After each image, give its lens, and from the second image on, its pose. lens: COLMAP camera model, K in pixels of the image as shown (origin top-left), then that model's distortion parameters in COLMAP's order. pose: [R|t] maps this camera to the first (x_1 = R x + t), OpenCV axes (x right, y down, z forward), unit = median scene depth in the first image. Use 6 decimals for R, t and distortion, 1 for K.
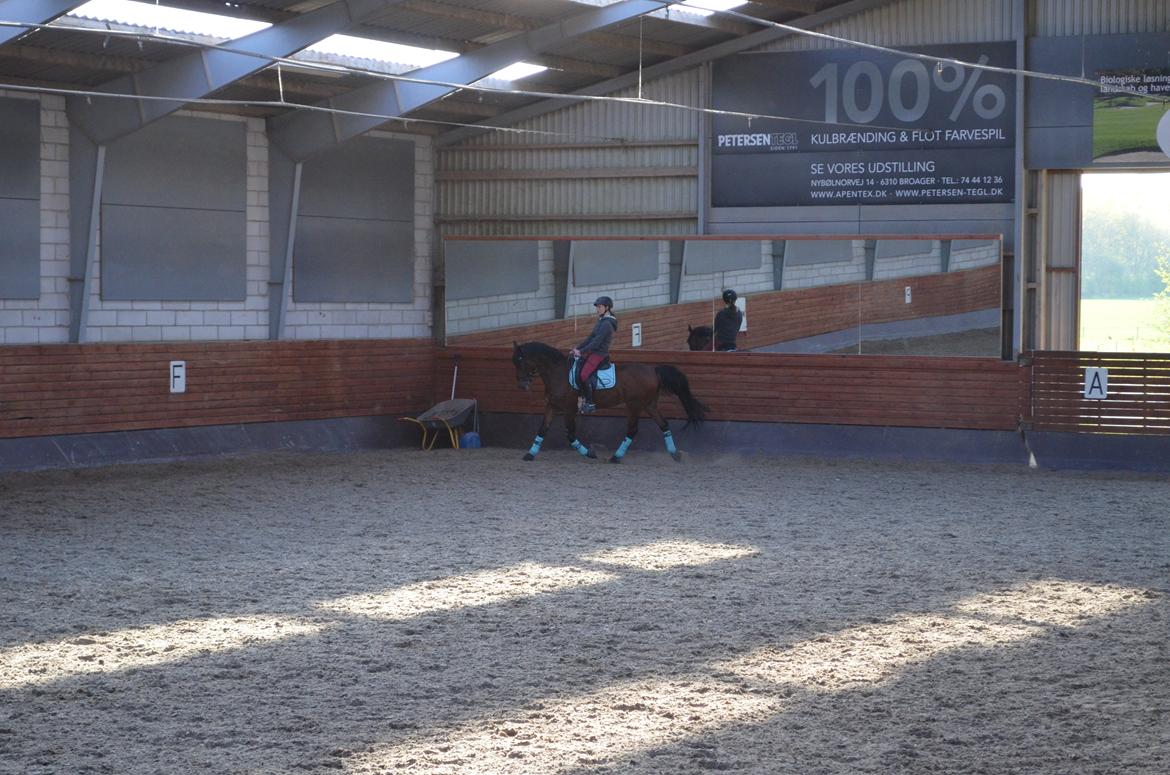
lens RADIAL K [[2663.5, 0, 579.2], [0, 2663.5, 383.2], [0, 0, 1]] dist [0.053663, 0.000000]
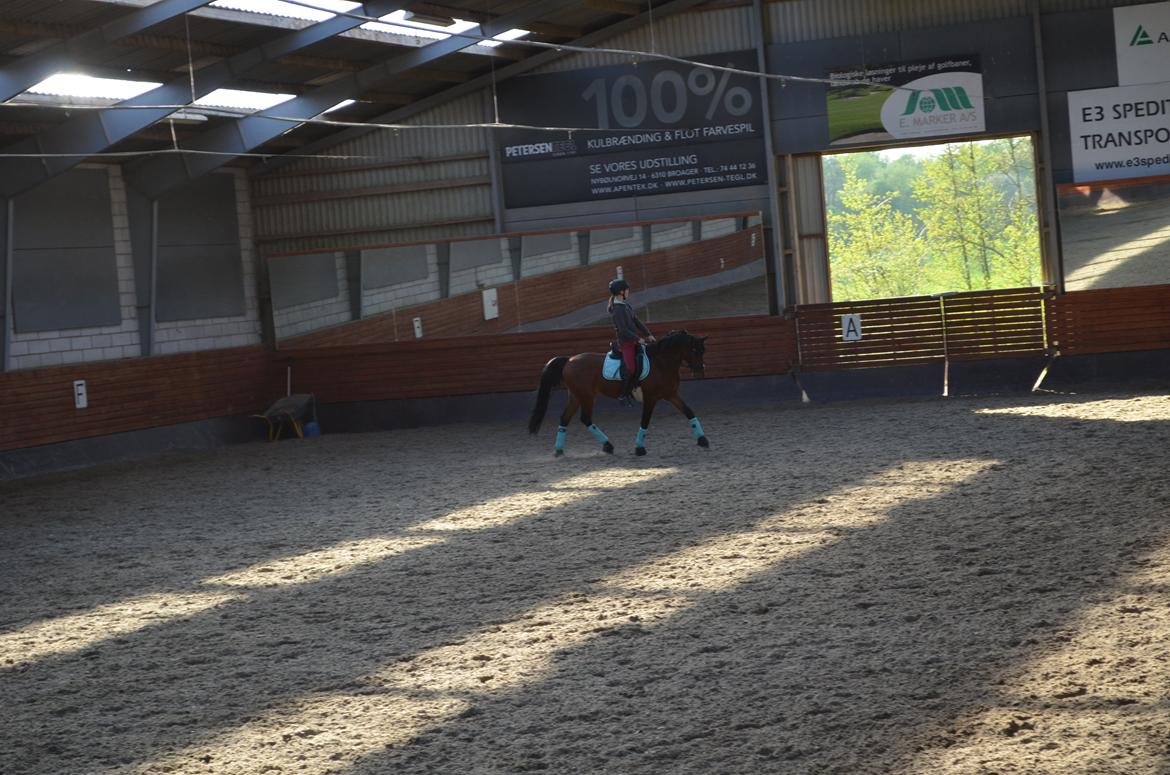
lens RADIAL K [[2663.5, 0, 591.8], [0, 2663.5, 389.8], [0, 0, 1]] dist [0.053663, 0.000000]
pose [[0.983823, -0.094621, 0.152113, -0.102786], [0.094259, 0.995501, 0.009603, 0.005162], [-0.152337, 0.004891, 0.988316, -0.164045]]
